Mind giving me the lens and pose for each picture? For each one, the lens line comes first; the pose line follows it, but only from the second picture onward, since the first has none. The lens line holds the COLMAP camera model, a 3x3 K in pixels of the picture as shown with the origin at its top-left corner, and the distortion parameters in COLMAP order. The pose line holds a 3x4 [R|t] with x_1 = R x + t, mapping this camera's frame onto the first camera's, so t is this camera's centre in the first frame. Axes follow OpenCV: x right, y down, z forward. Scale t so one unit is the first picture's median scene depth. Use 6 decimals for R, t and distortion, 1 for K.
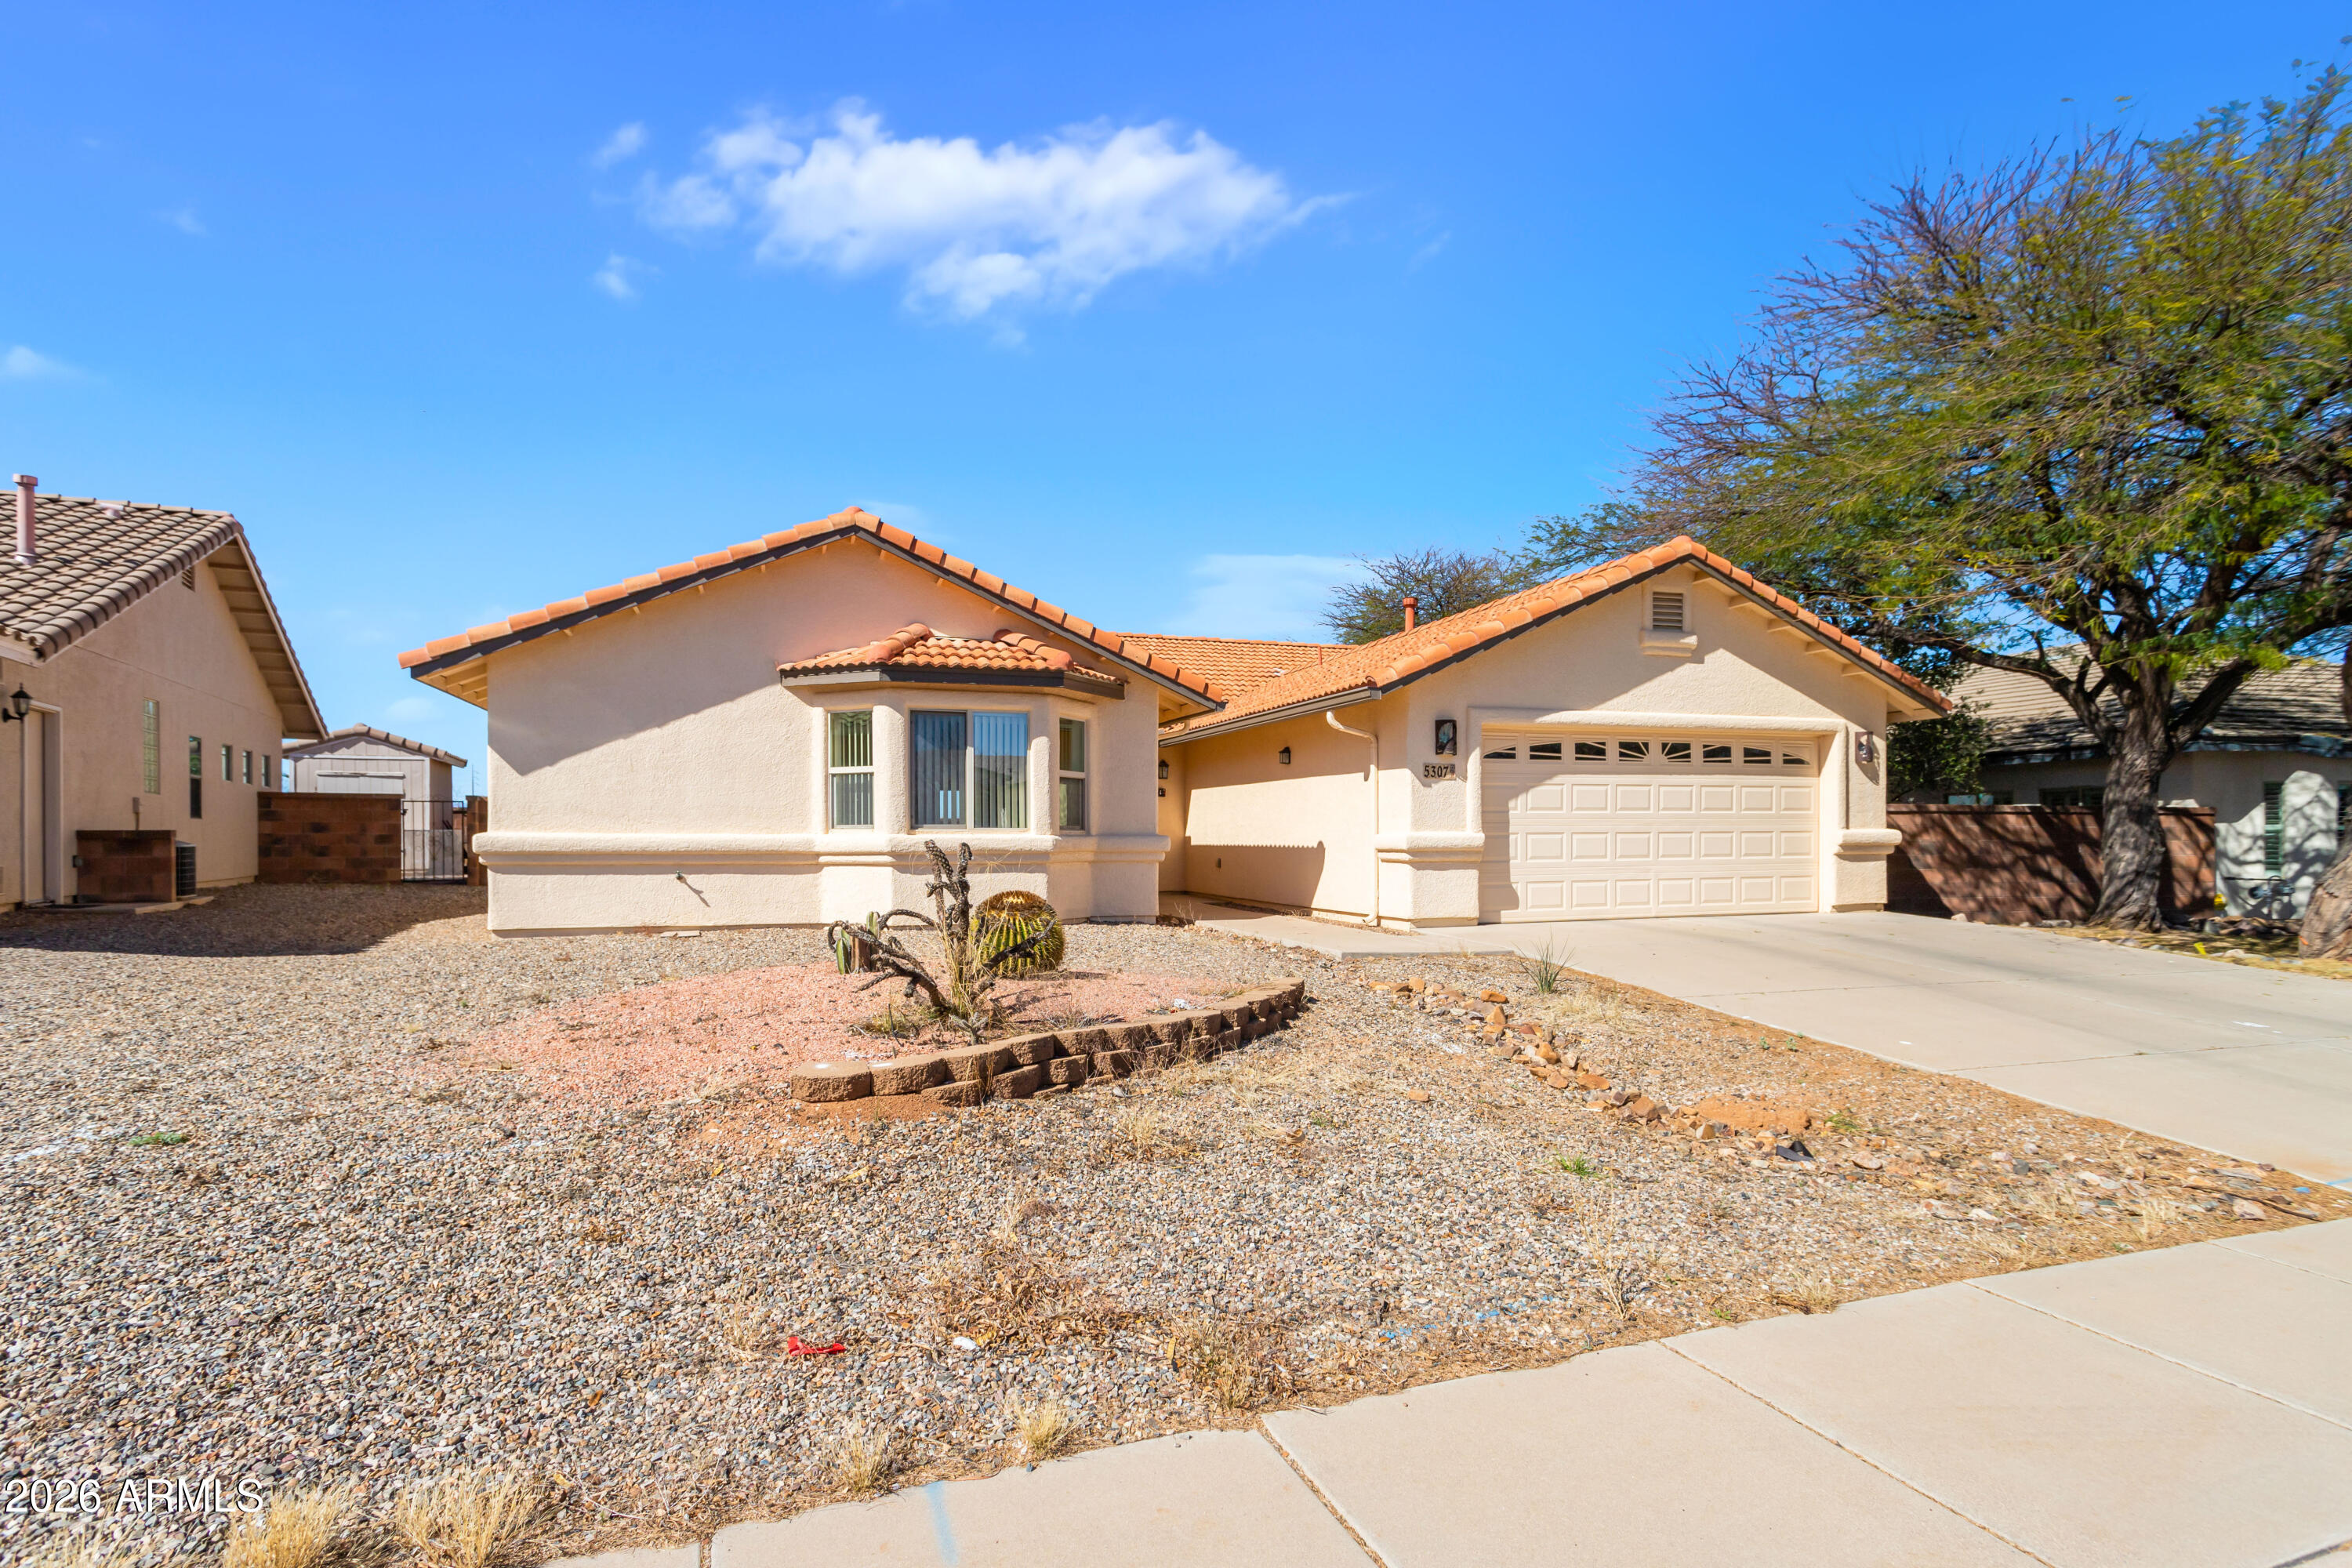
lens RADIAL K [[1172.8, 0, 1171.5], [0, 1172.8, 842.0], [0, 0, 1]] dist [0.001017, 0.000021]
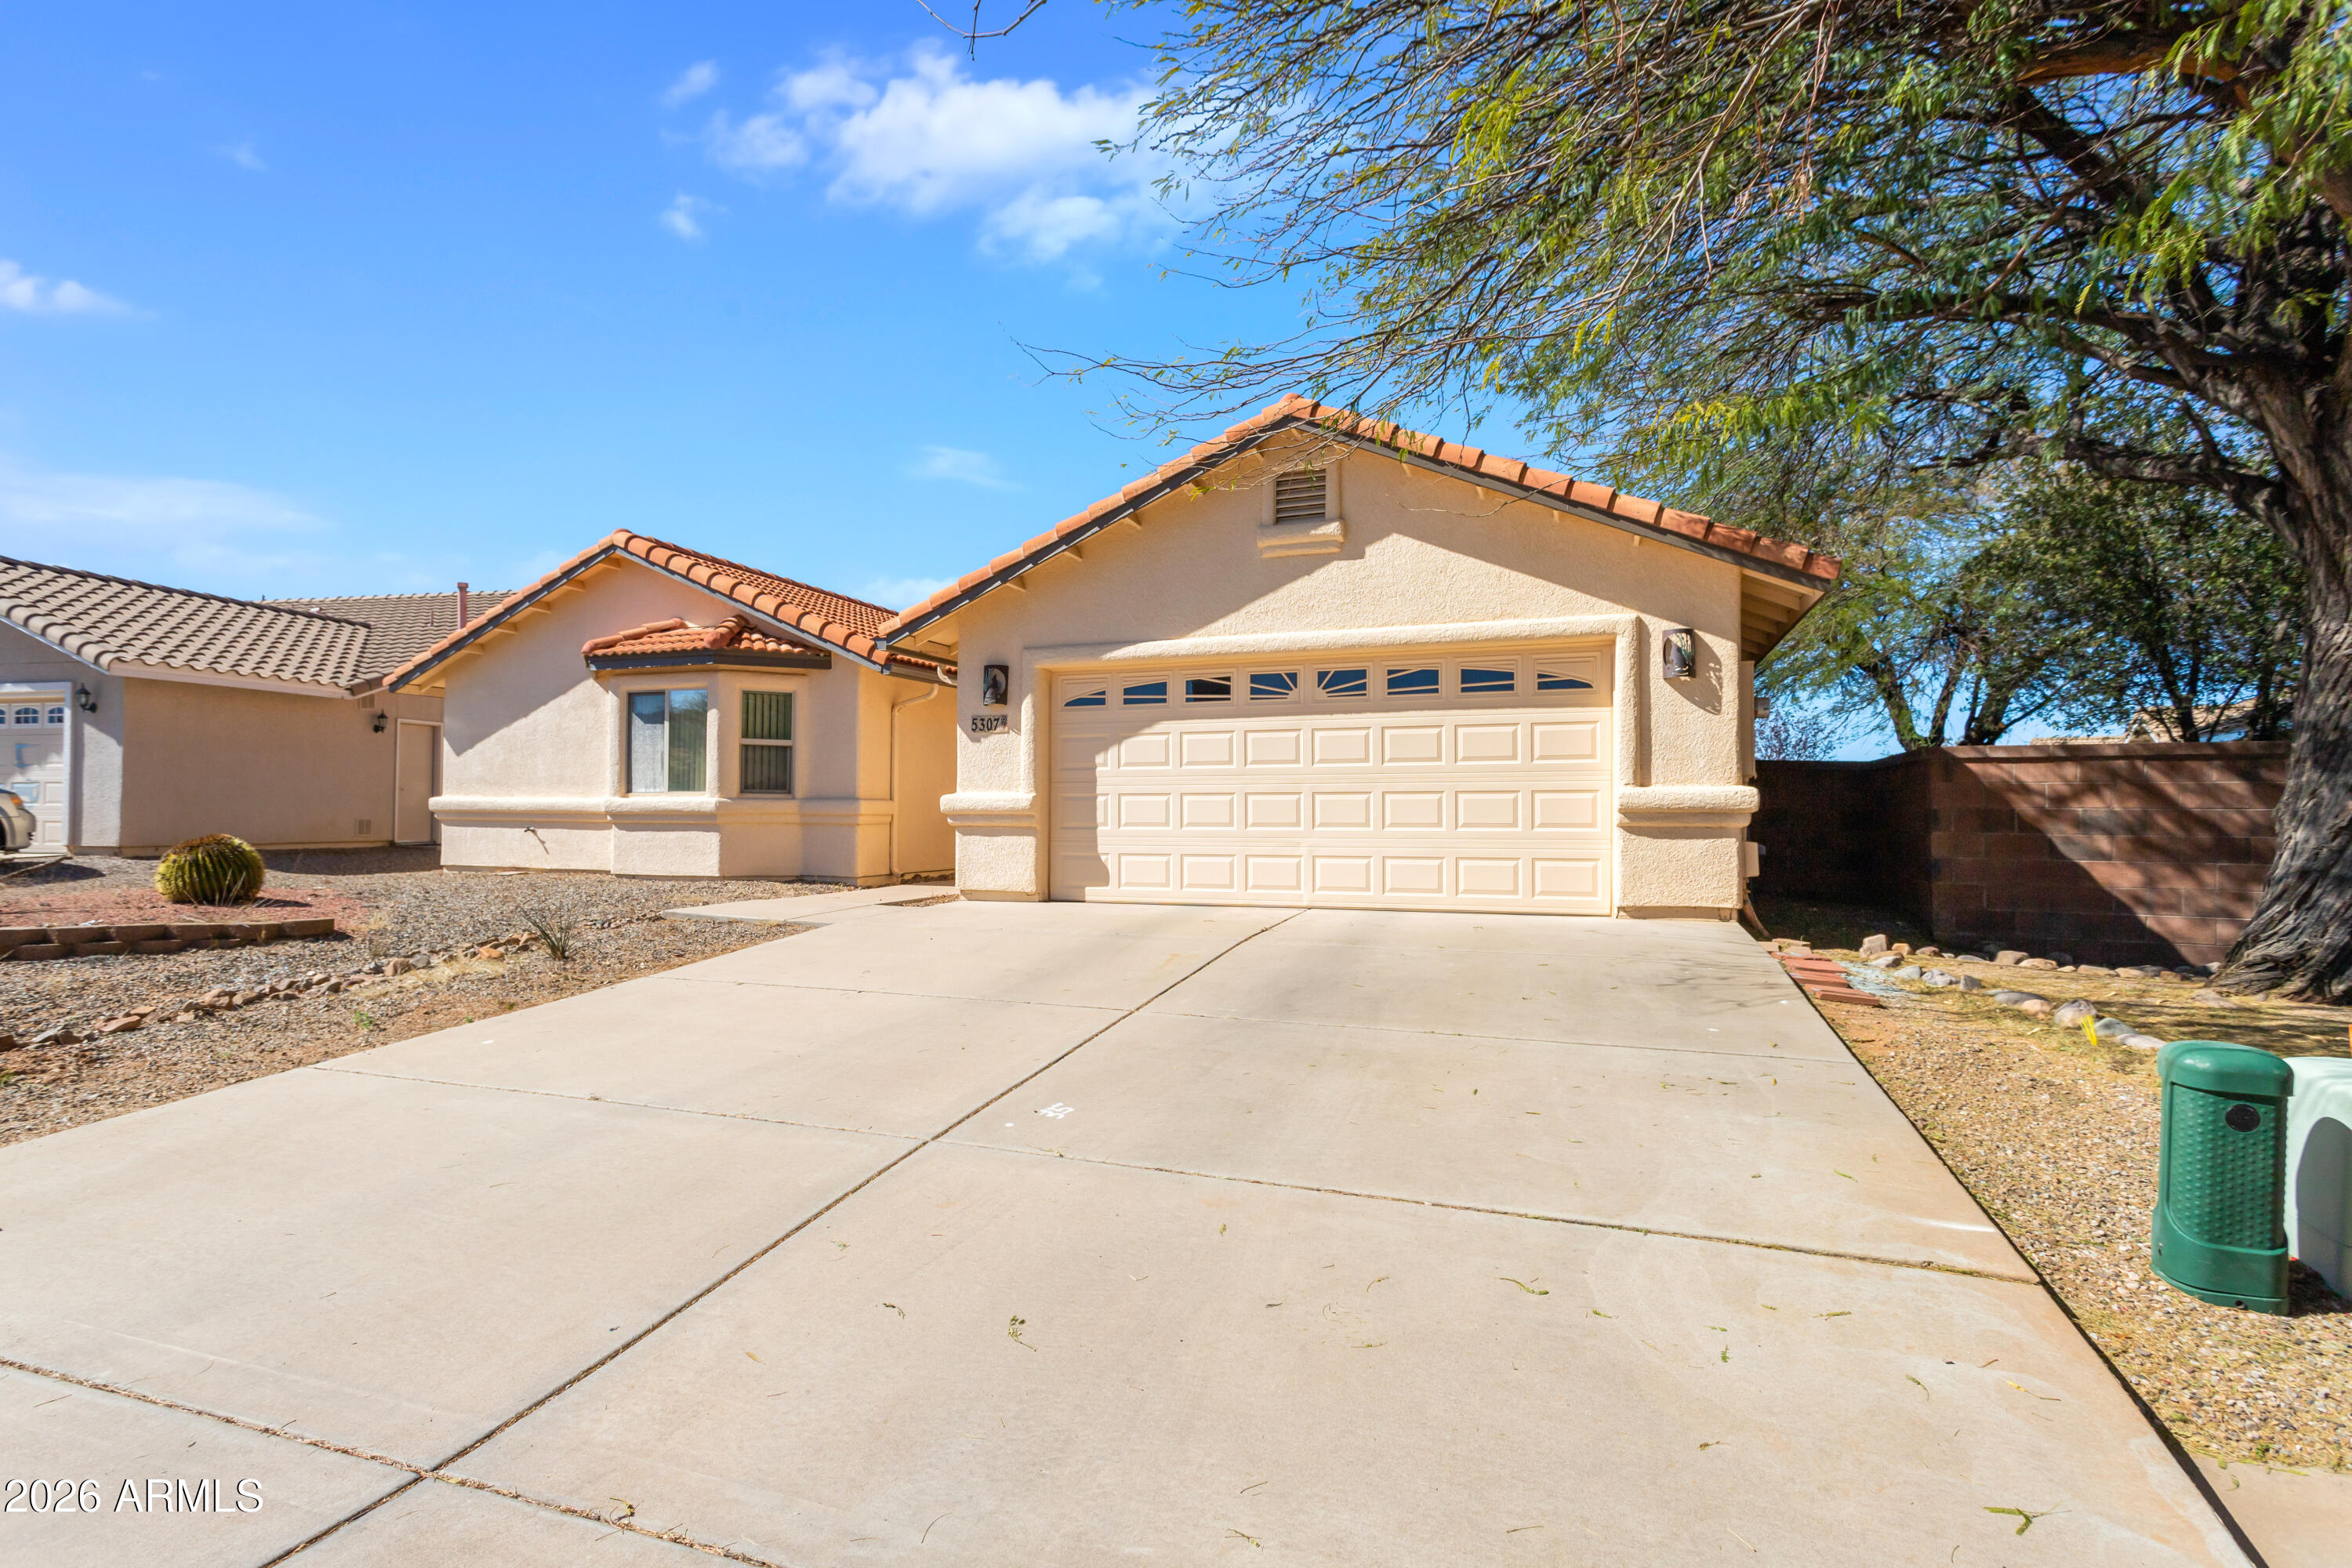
lens RADIAL K [[1148.0, 0, 1172.5], [0, 1148.0, 793.5], [0, 0, 1]] dist [0.003052, 0.000296]
pose [[0.779306, -0.007248, -0.626602, 0.817054], [-0.008722, 0.999711, -0.022411, 0.009642], [0.626583, 0.022930, 0.779017, 0.386021]]
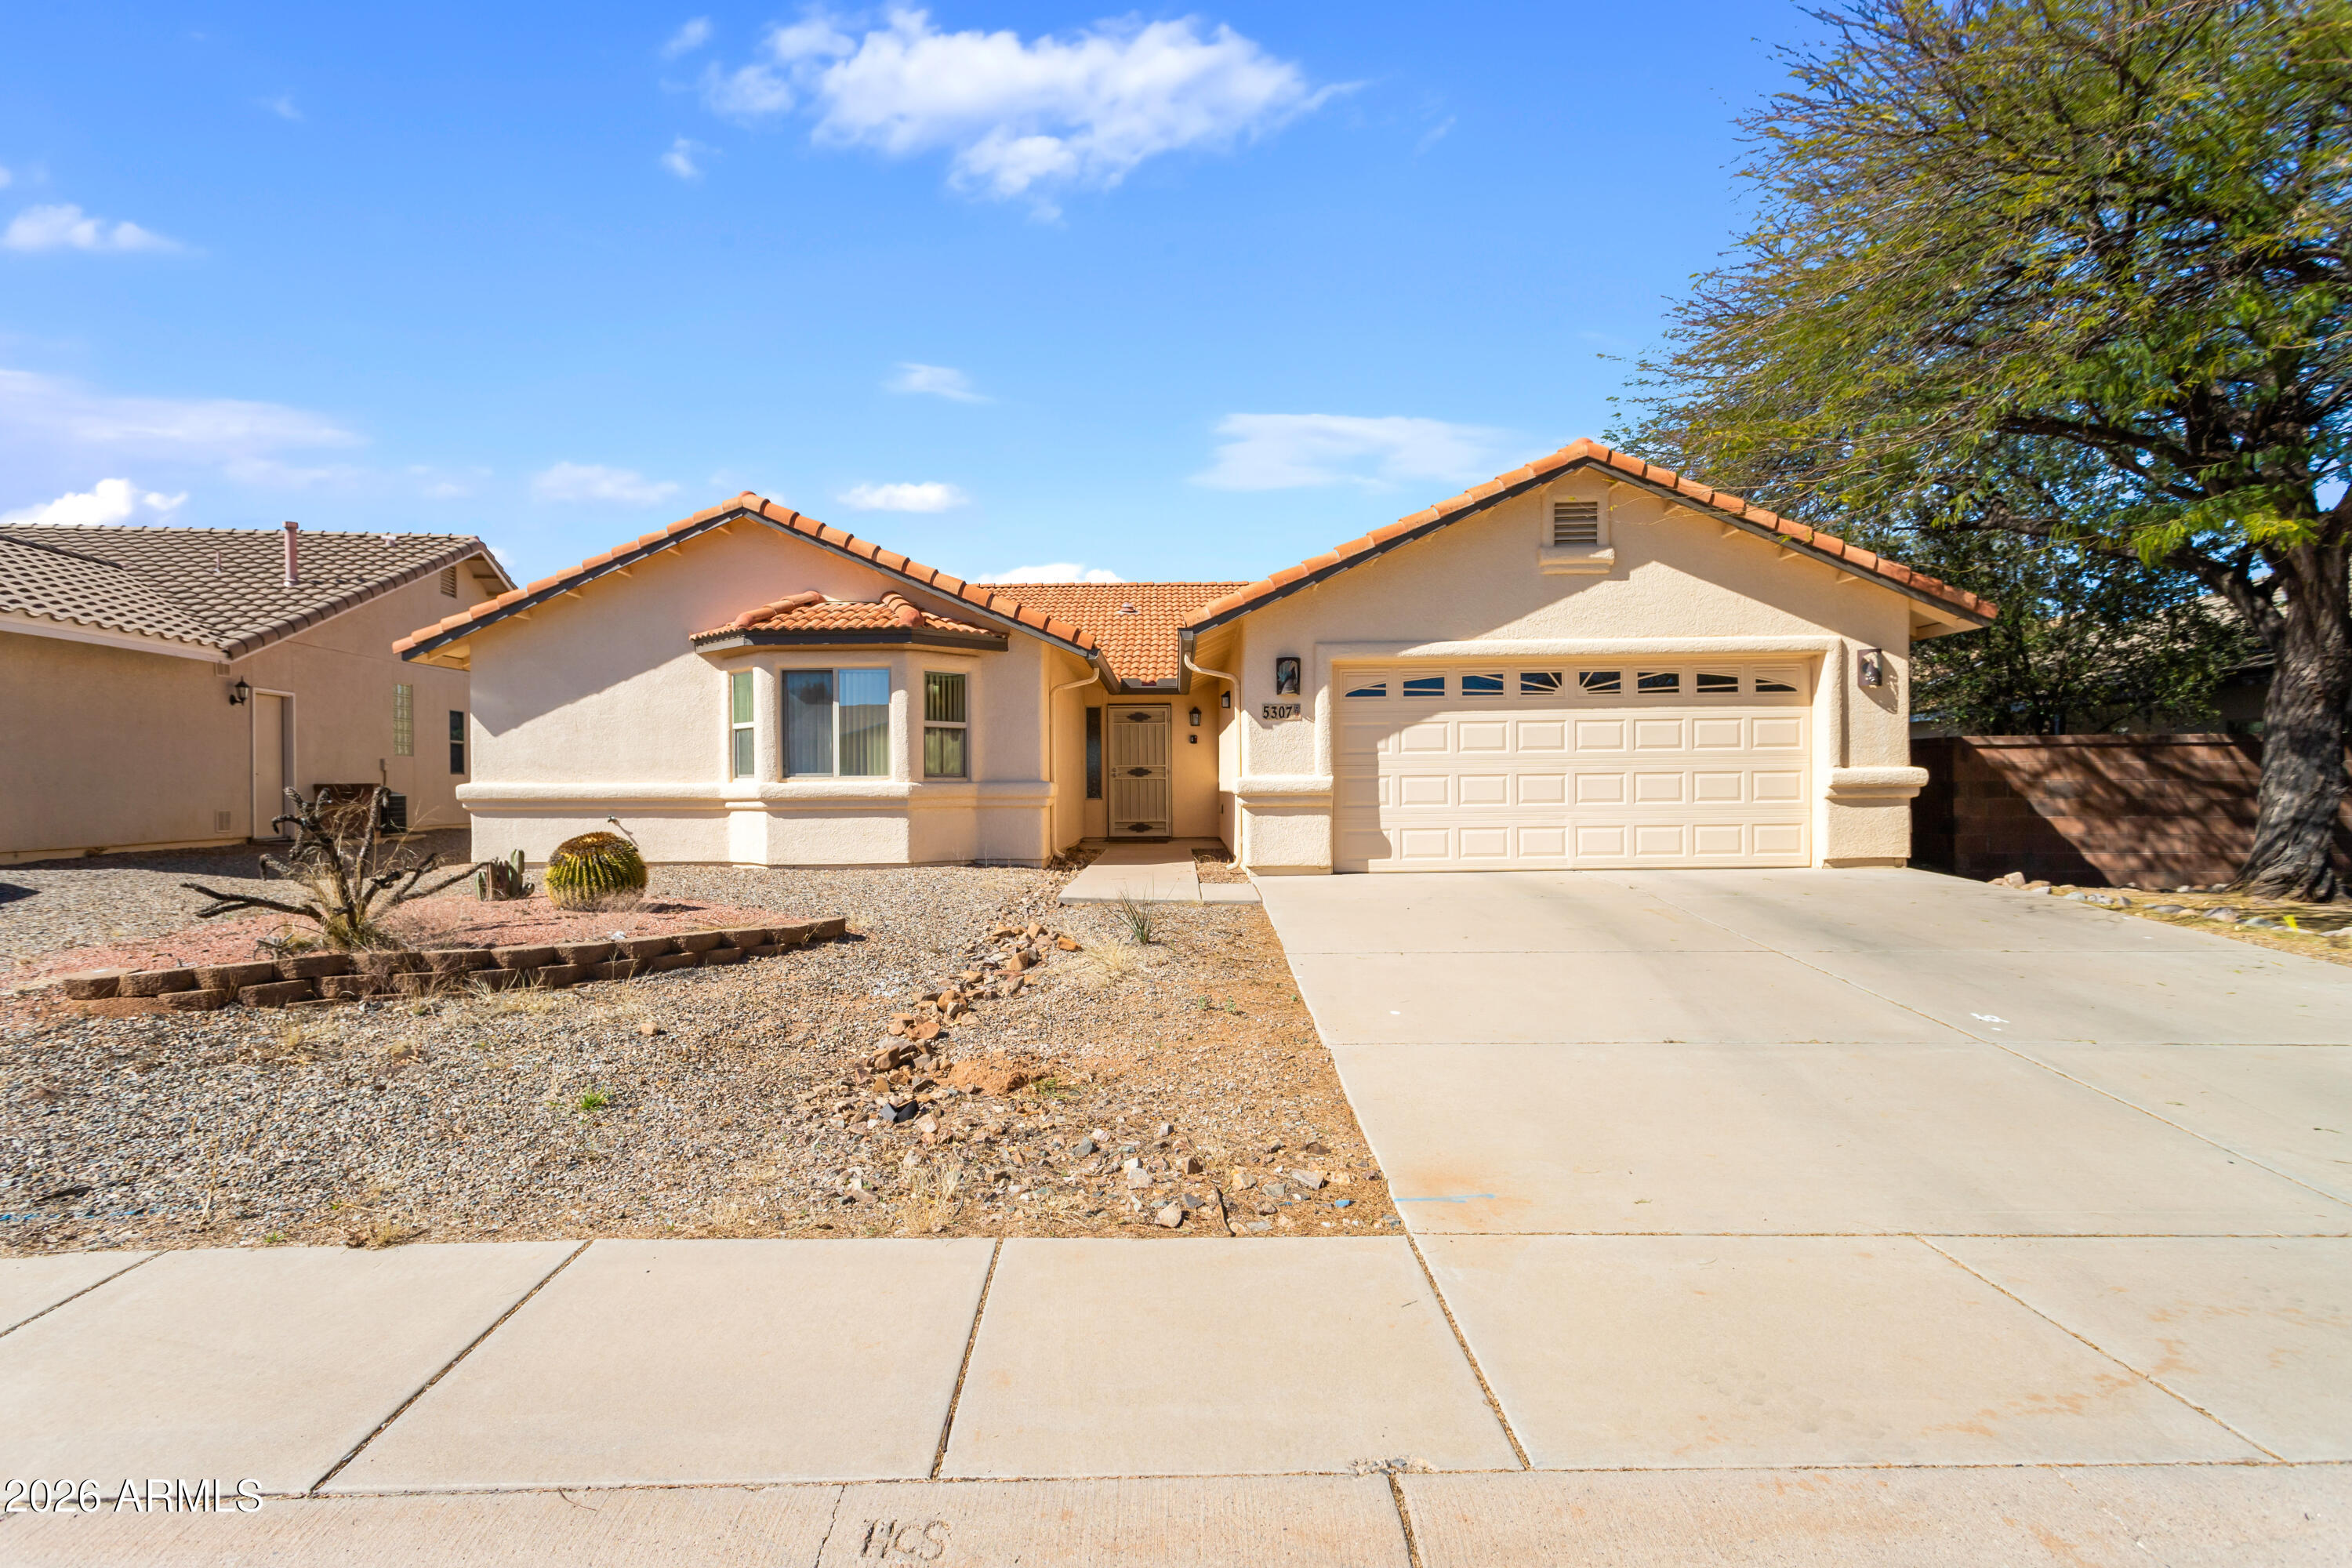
lens RADIAL K [[1148.0, 0, 1172.5], [0, 1148.0, 793.5], [0, 0, 1]] dist [0.003052, 0.000296]
pose [[0.945554, -0.004617, -0.325432, 0.417370], [0.005386, 0.999984, 0.001462, 0.003884], [0.325420, -0.003135, 0.945564, 0.082829]]
